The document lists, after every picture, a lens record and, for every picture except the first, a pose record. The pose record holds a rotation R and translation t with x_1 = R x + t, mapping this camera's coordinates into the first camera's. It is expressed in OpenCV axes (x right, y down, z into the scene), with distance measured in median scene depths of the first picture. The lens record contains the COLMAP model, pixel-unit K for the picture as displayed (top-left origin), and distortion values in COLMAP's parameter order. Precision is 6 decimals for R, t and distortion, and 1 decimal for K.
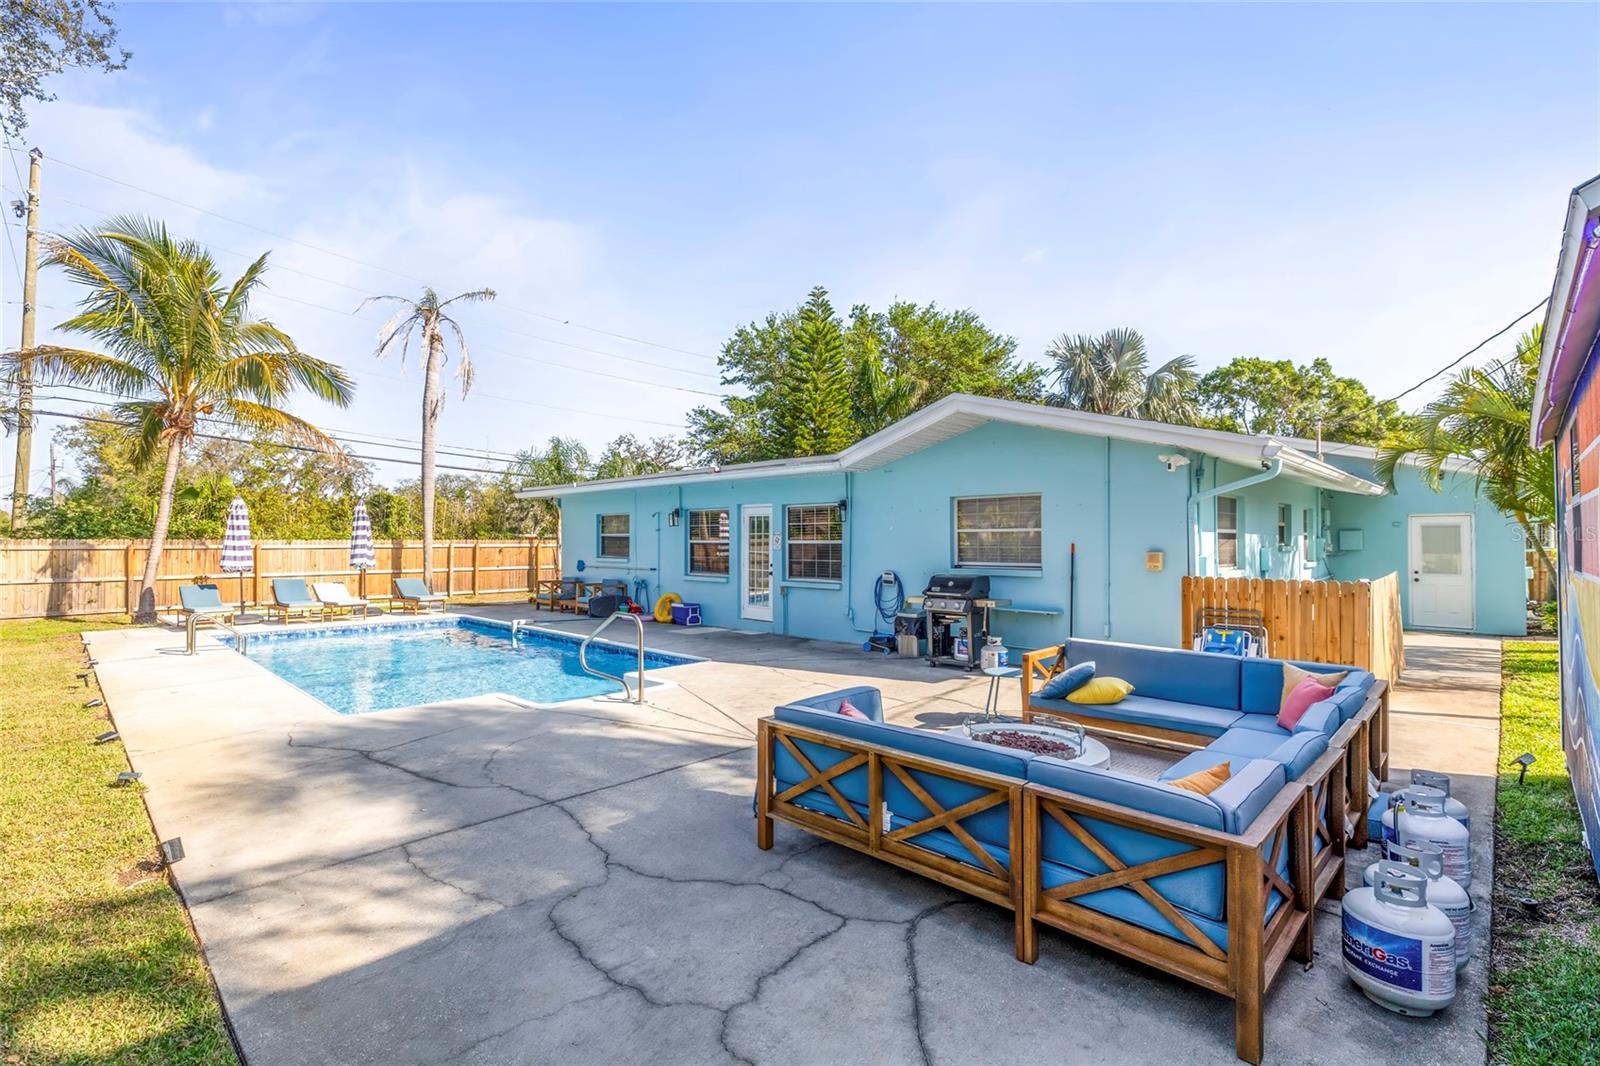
lens RADIAL K [[724.1, 0, 800.0], [0, 724.1, 533.0], [0, 0, 1]] dist [0.001534, 0.000166]
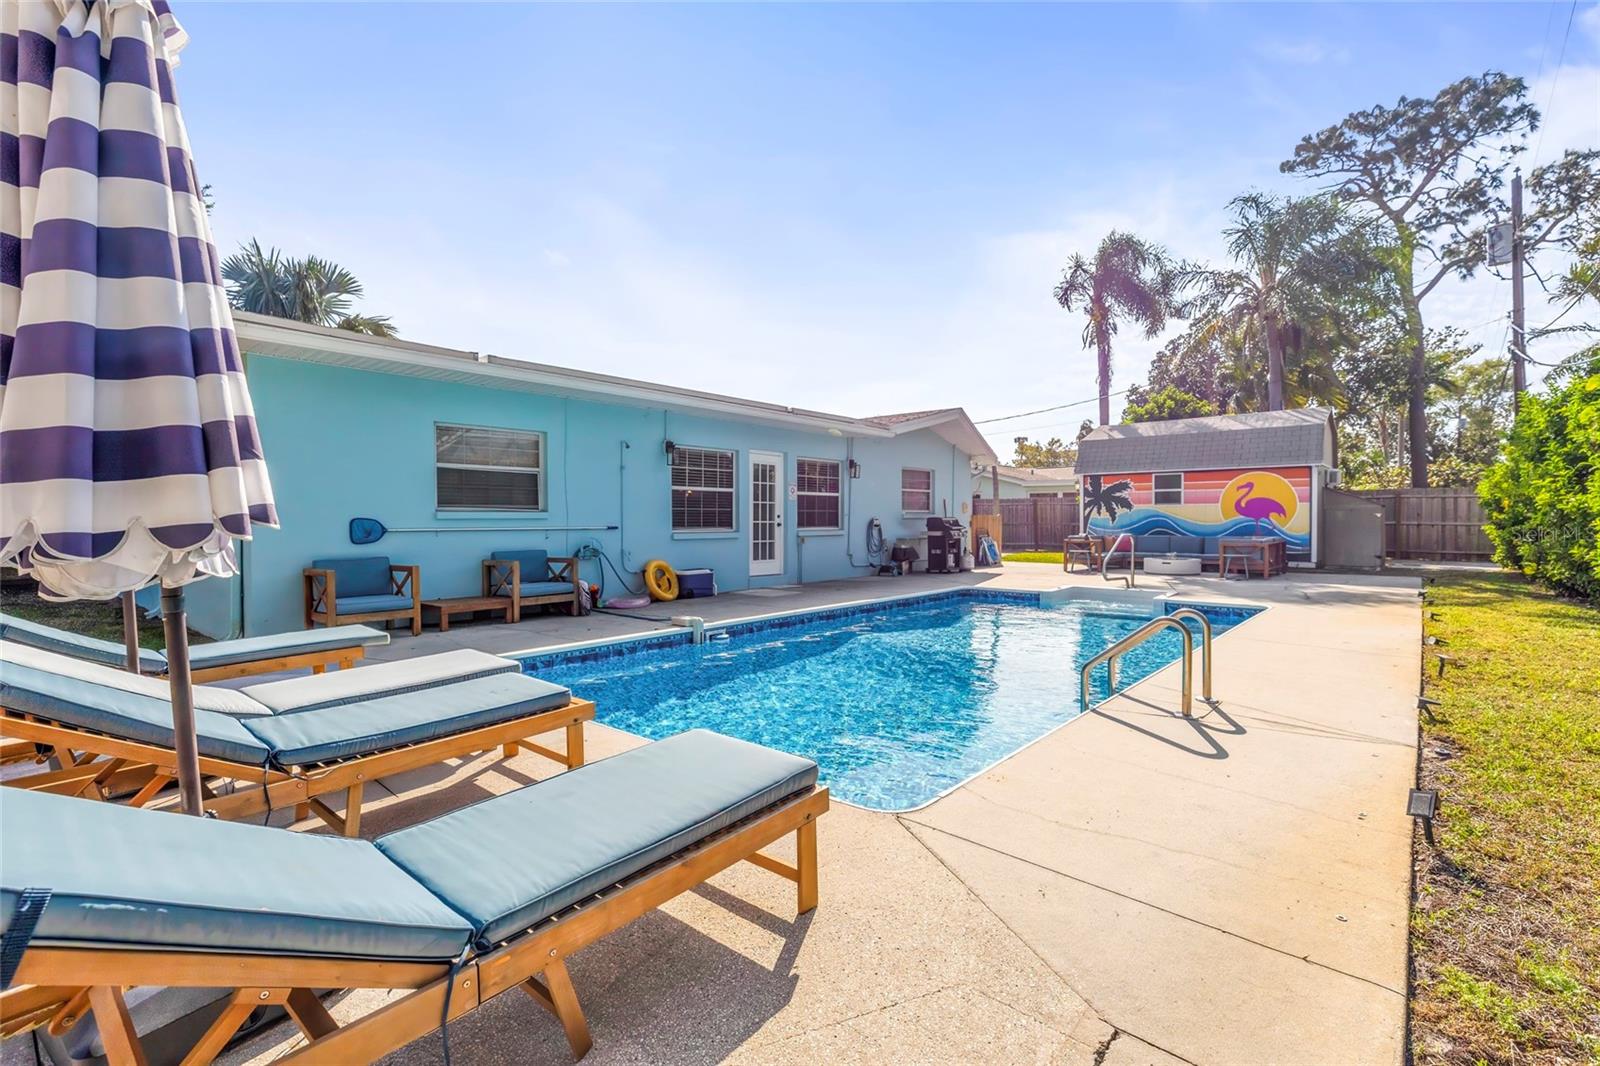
lens RADIAL K [[724.1, 0, 800.0], [0, 724.1, 533.0], [0, 0, 1]] dist [0.001534, 0.000166]
pose [[-0.060235, -0.012537, 0.998106, -0.979666], [-0.002941, 0.999919, 0.012382, 0.052575], [-0.998180, -0.002189, -0.060267, 0.994573]]
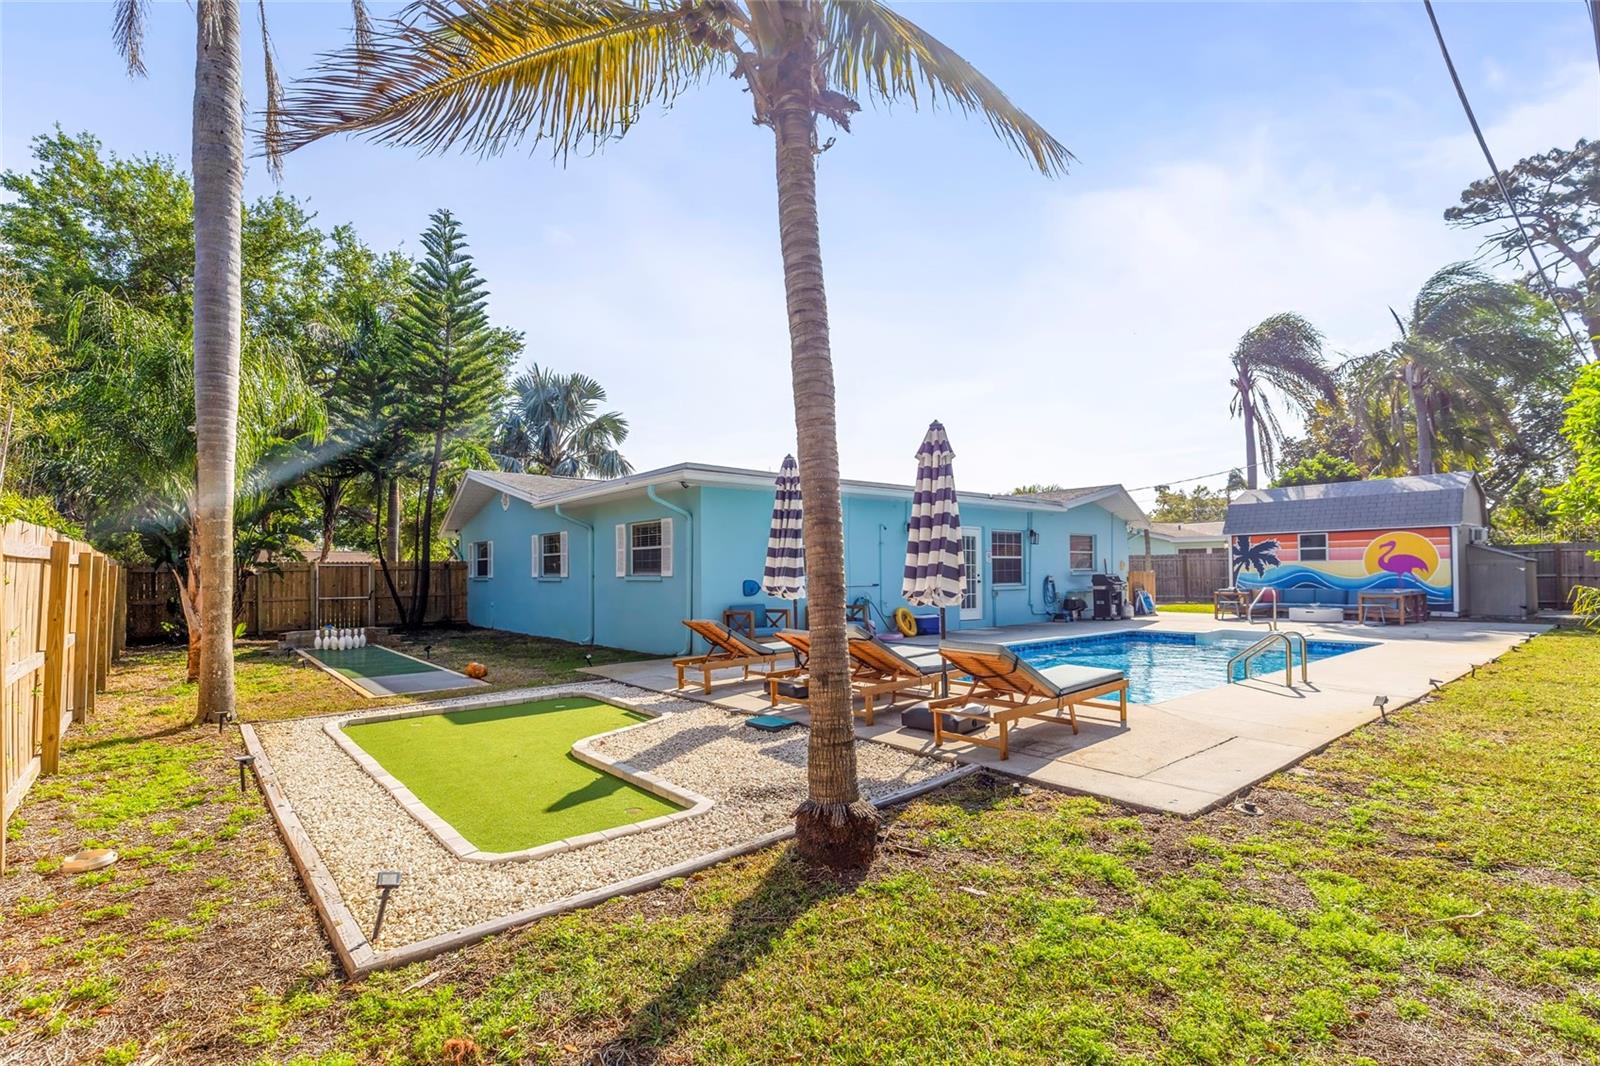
lens RADIAL K [[734.8, 0, 794.2], [0, 734.8, 572.0], [0, 0, 1]] dist [0.003097, 0.000162]
pose [[0.107566, 0.008213, 0.994164, -1.317397], [0.003690, 0.999956, -0.008660, 0.046893], [-0.994191, 0.004600, 0.107531, 1.143323]]
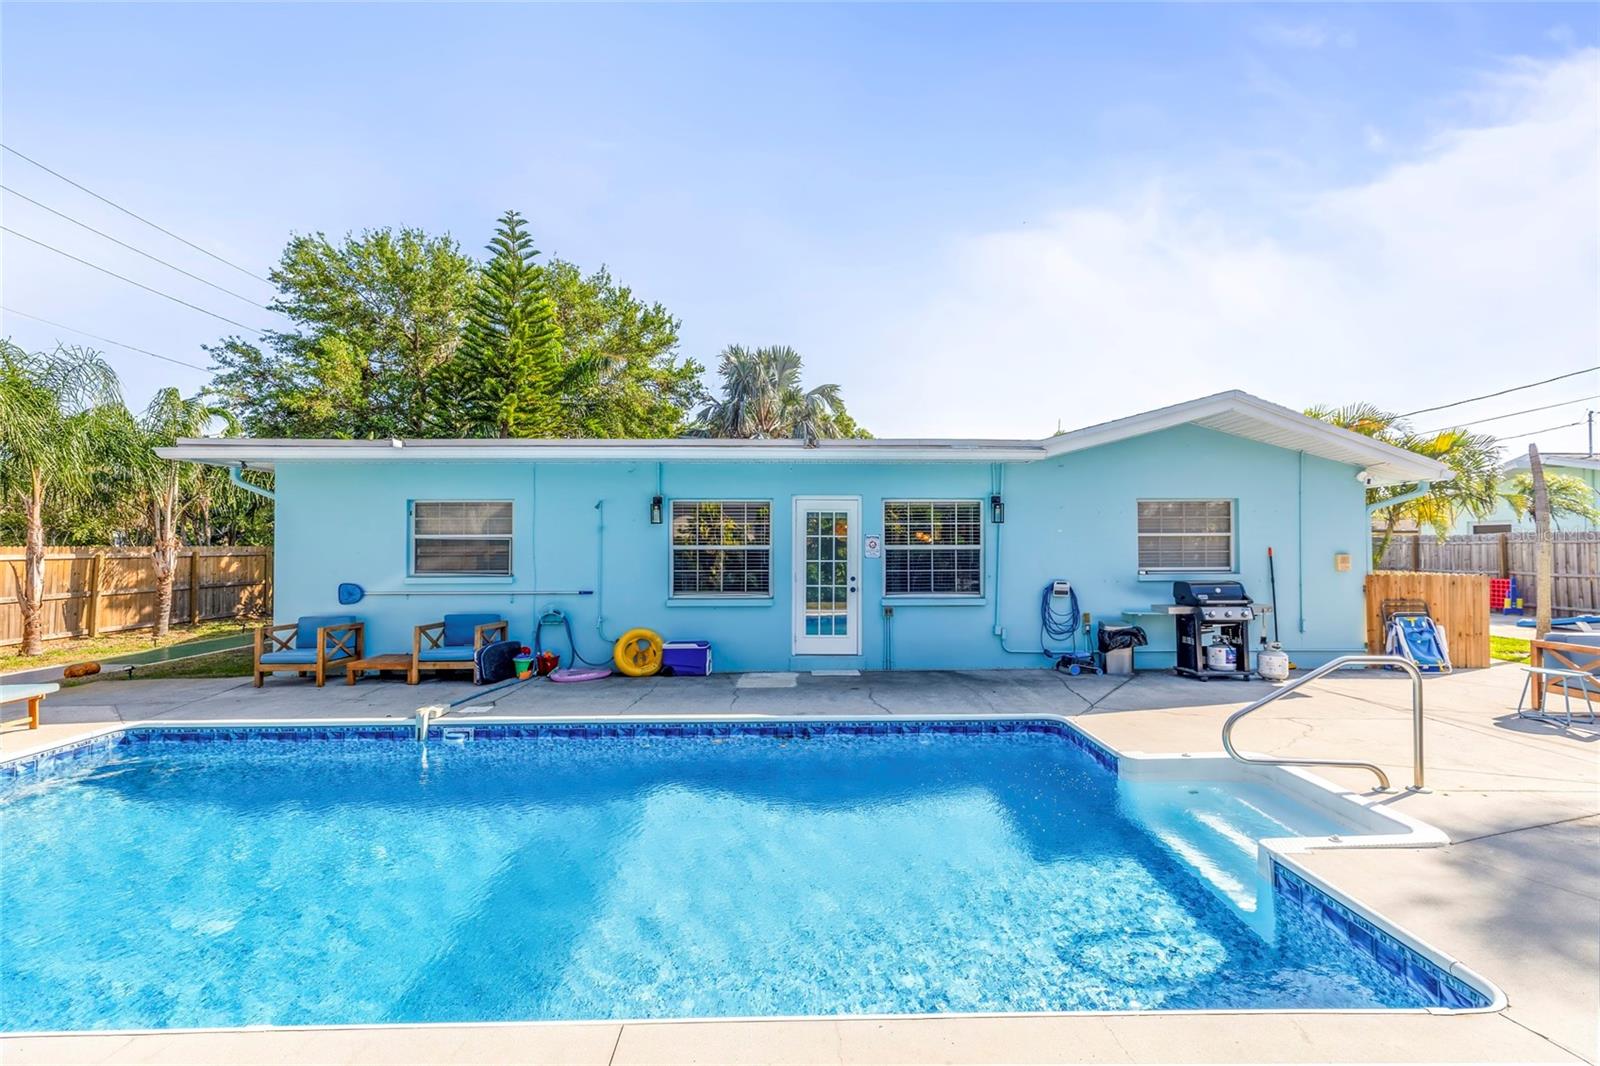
lens RADIAL K [[724.1, 0, 800.0], [0, 724.1, 533.0], [0, 0, 1]] dist [0.001534, 0.000166]
pose [[0.704736, 0.013703, 0.709337, -0.585593], [-0.005511, 0.999889, -0.013840, 0.007604], [-0.709448, 0.005845, 0.704734, 0.495788]]
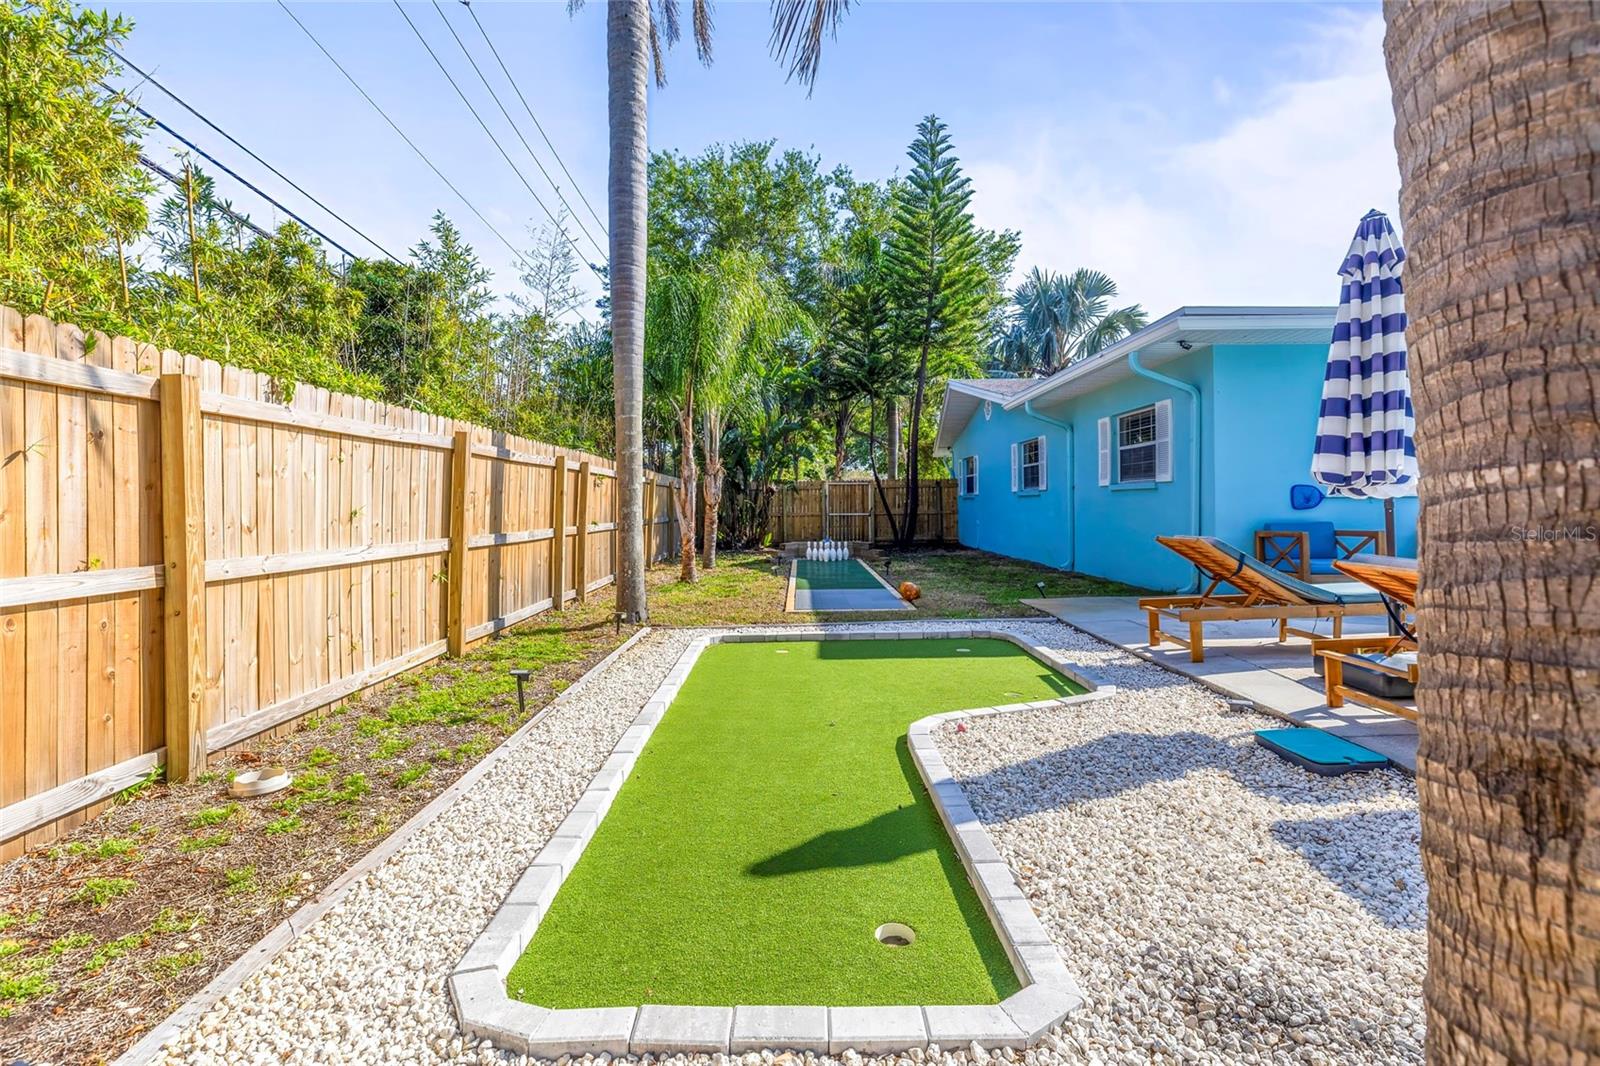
lens RADIAL K [[725.2, 0, 796.5], [0, 725.2, 503.5], [0, 0, 1]] dist [0.000072, -0.000169]
pose [[0.718563, 0.003636, 0.695453, -1.104493], [-0.000620, 0.999989, -0.004587, 0.067396], [-0.695462, 0.002864, 0.718557, 1.162188]]
